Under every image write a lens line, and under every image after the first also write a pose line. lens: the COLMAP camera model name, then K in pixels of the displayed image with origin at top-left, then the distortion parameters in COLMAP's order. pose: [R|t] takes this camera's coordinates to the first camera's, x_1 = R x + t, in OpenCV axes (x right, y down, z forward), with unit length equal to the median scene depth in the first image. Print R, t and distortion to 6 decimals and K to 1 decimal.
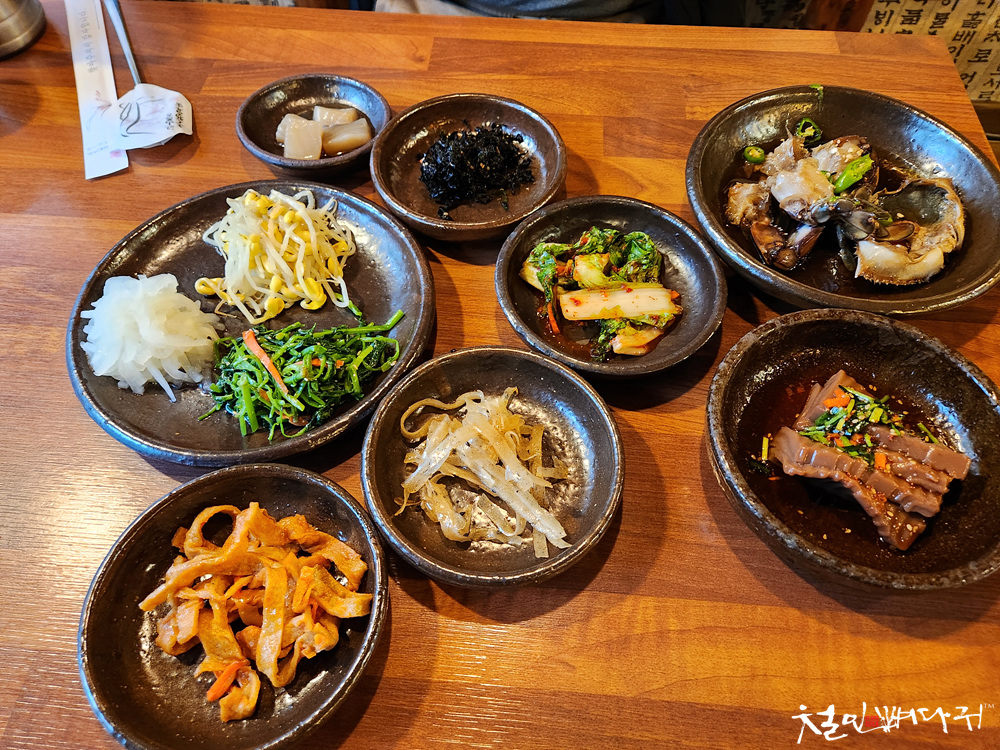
lens RADIAL K [[675.4, 0, 500.9], [0, 675.4, 376.3], [0, 0, 1]] dist [-0.004139, -0.000173]
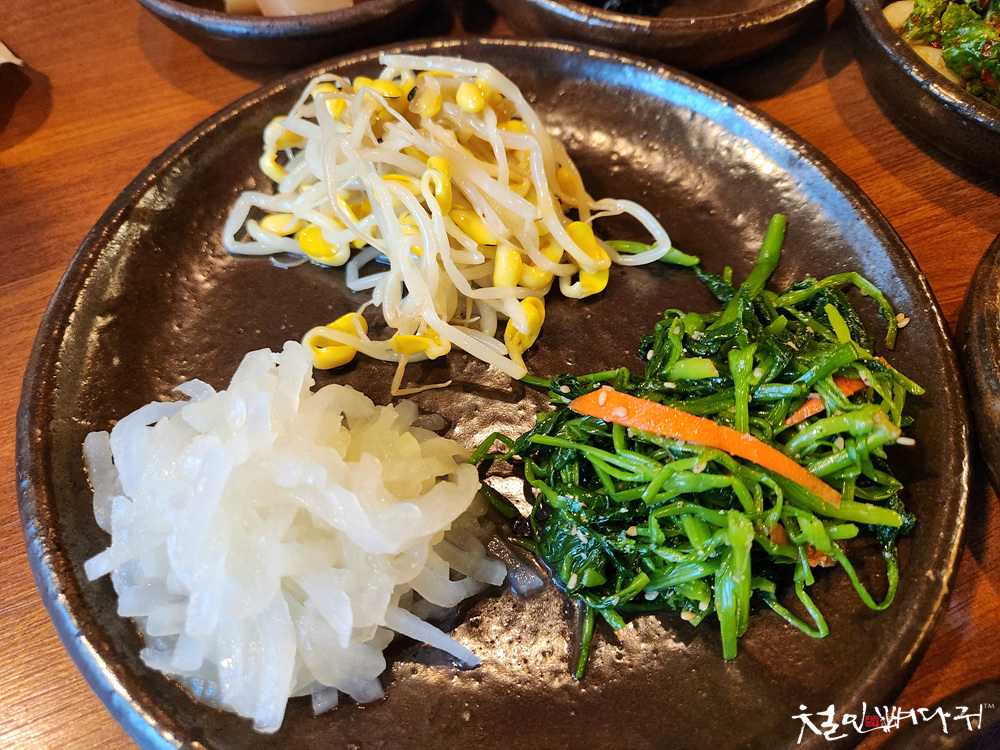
lens RADIAL K [[675.4, 0, 498.6], [0, 675.4, 374.2], [0, 0, 1]] dist [-0.004139, -0.000173]
pose [[0.880688, -0.424115, 0.210988, -0.456120], [0.404104, 0.905062, 0.132522, -0.135454], [-0.247162, -0.031450, 0.968464, 0.615775]]
